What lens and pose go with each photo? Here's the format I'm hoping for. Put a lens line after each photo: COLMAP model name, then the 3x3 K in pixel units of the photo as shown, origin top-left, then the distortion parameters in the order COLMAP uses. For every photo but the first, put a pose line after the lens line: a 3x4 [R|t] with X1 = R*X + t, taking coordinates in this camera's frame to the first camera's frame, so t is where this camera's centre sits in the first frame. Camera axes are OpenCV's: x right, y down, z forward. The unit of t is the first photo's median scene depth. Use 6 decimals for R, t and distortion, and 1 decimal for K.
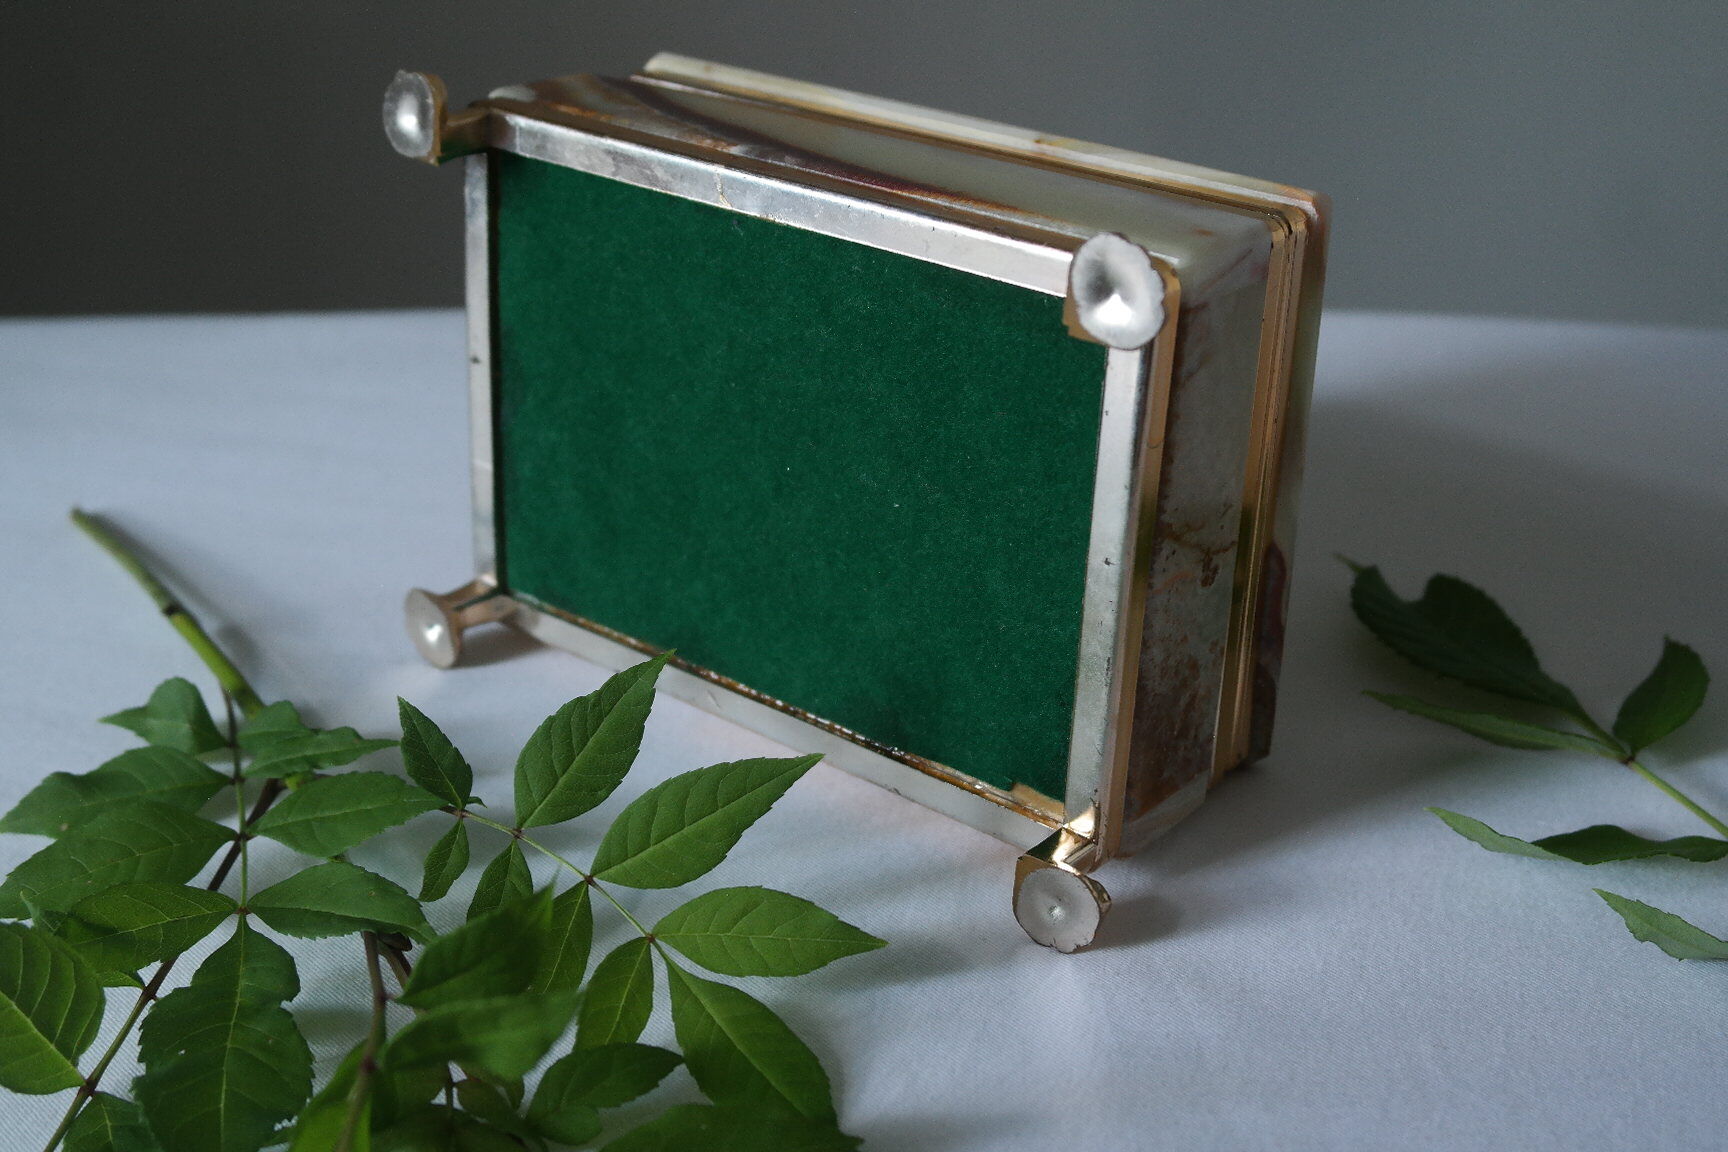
lens RADIAL K [[2179.3, 0, 864.0], [0, 2179.3, 576.0], [0, 0, 1]] dist [-0.009314, -0.007177]
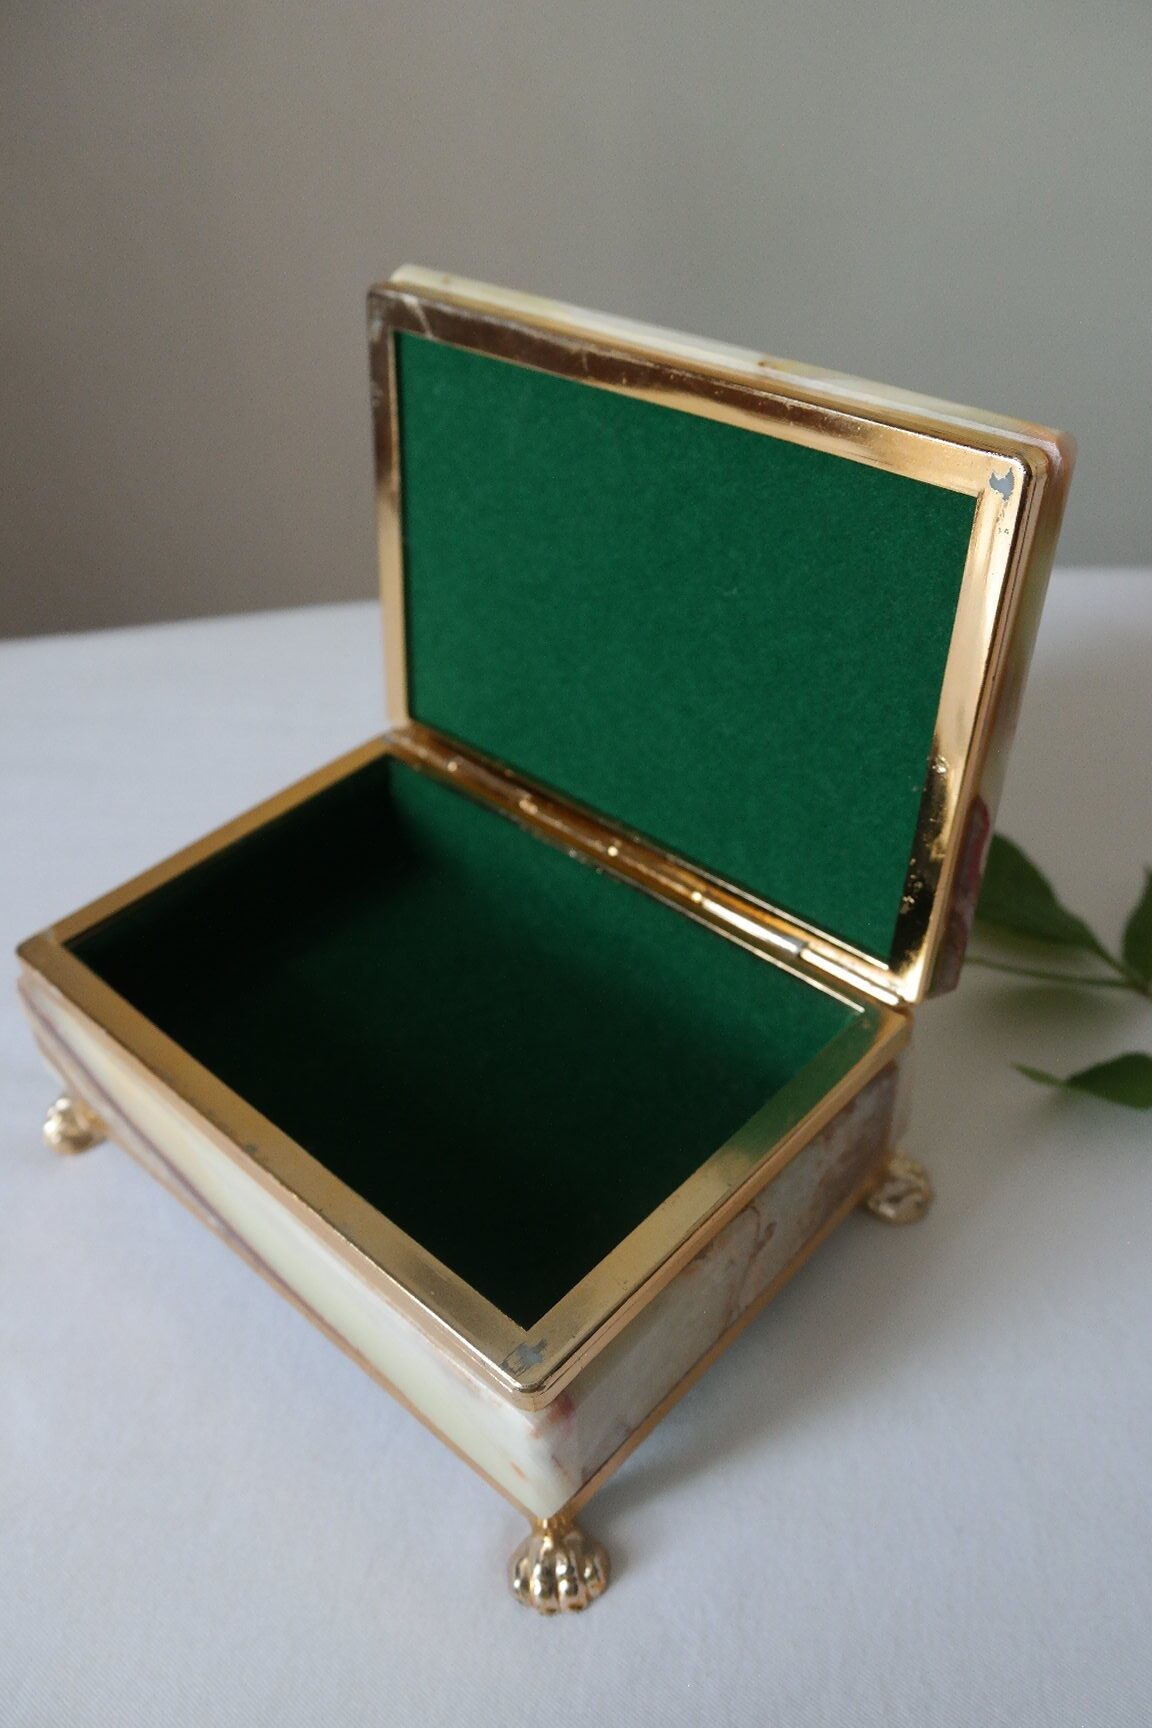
lens RADIAL K [[1424.5, 0, 568.9], [0, 1424.5, 891.0], [0, 0, 1]] dist [0.008895, -0.001766]
pose [[0.993052, 0.066601, -0.097012, 0.072298], [-0.051567, 0.987345, 0.149972, -0.063674], [0.105773, -0.143927, 0.983919, 0.355829]]
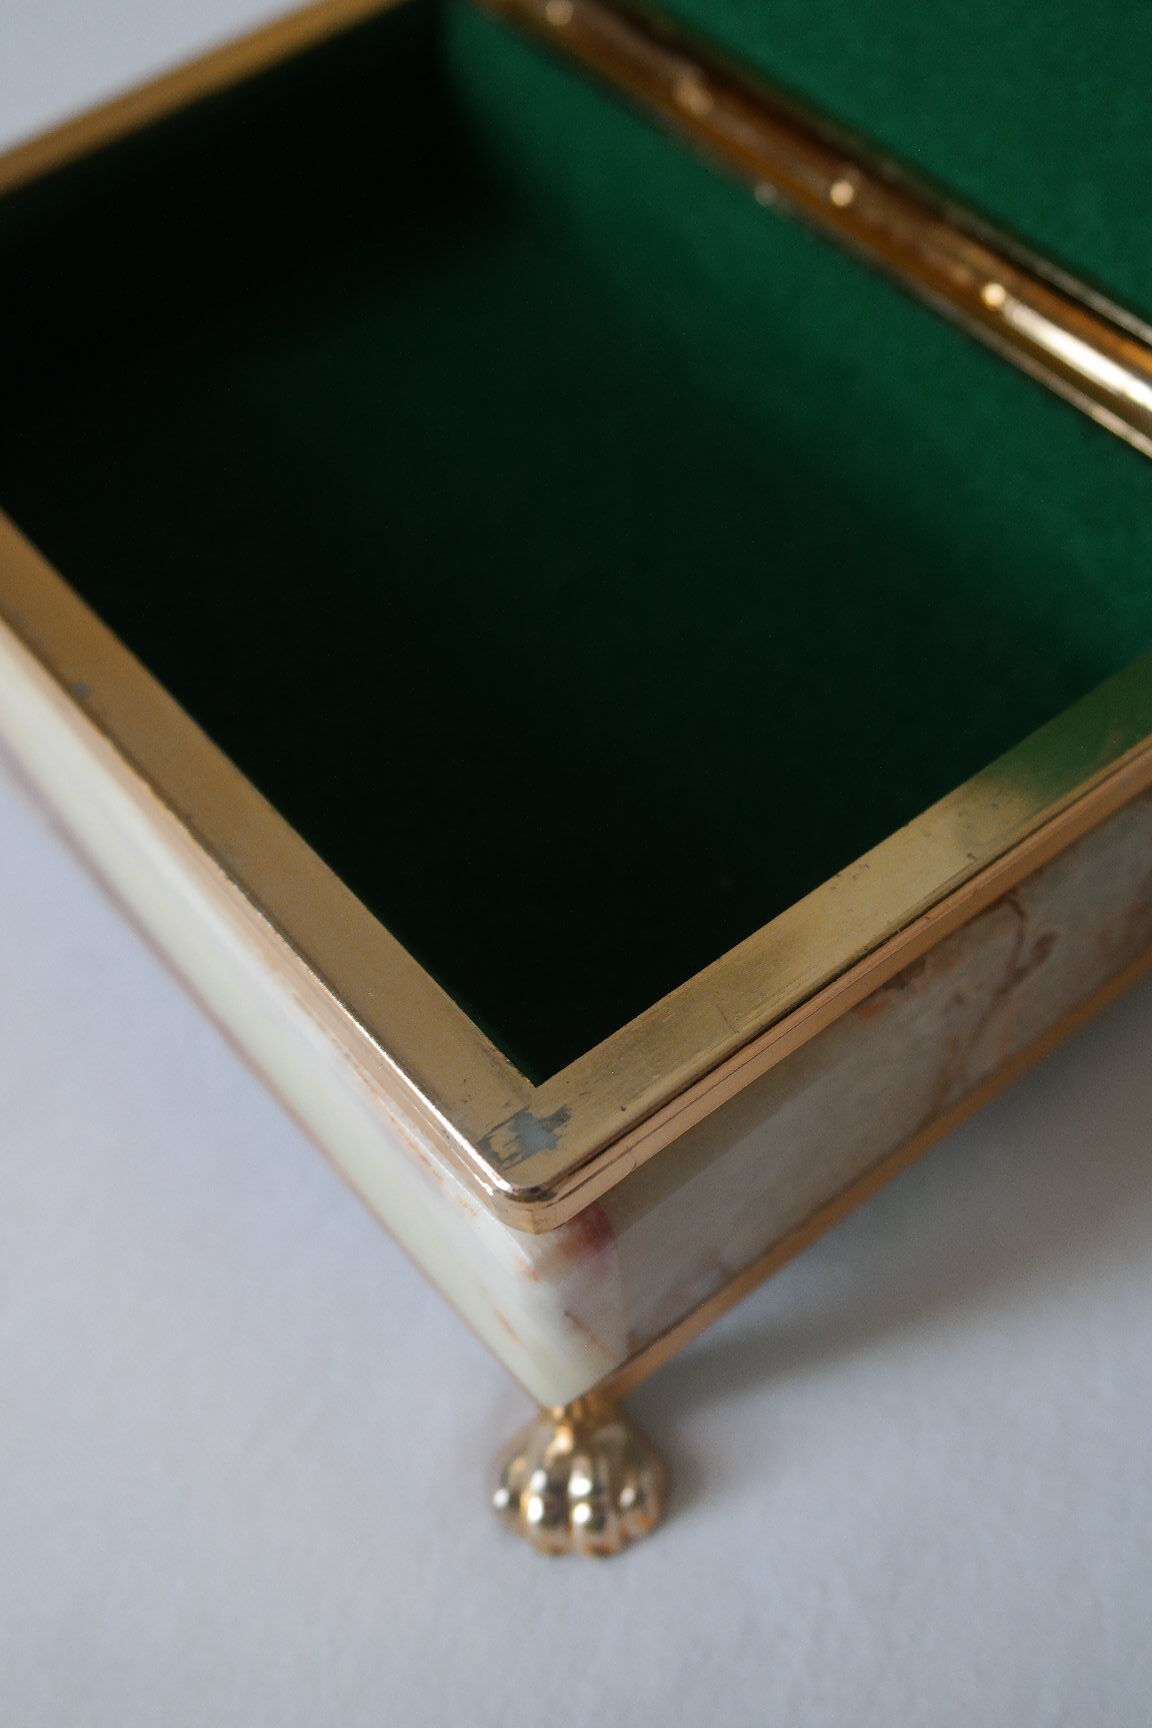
lens RADIAL K [[2179.3, 0, 576.0], [0, 2179.3, 864.0], [0, 0, 1]] dist [-0.009314, -0.007177]
pose [[0.965266, 0.196947, -0.171680, 0.089173], [-0.119255, 0.916773, 0.381190, -0.019201], [0.232466, -0.347476, 0.908416, 0.498568]]
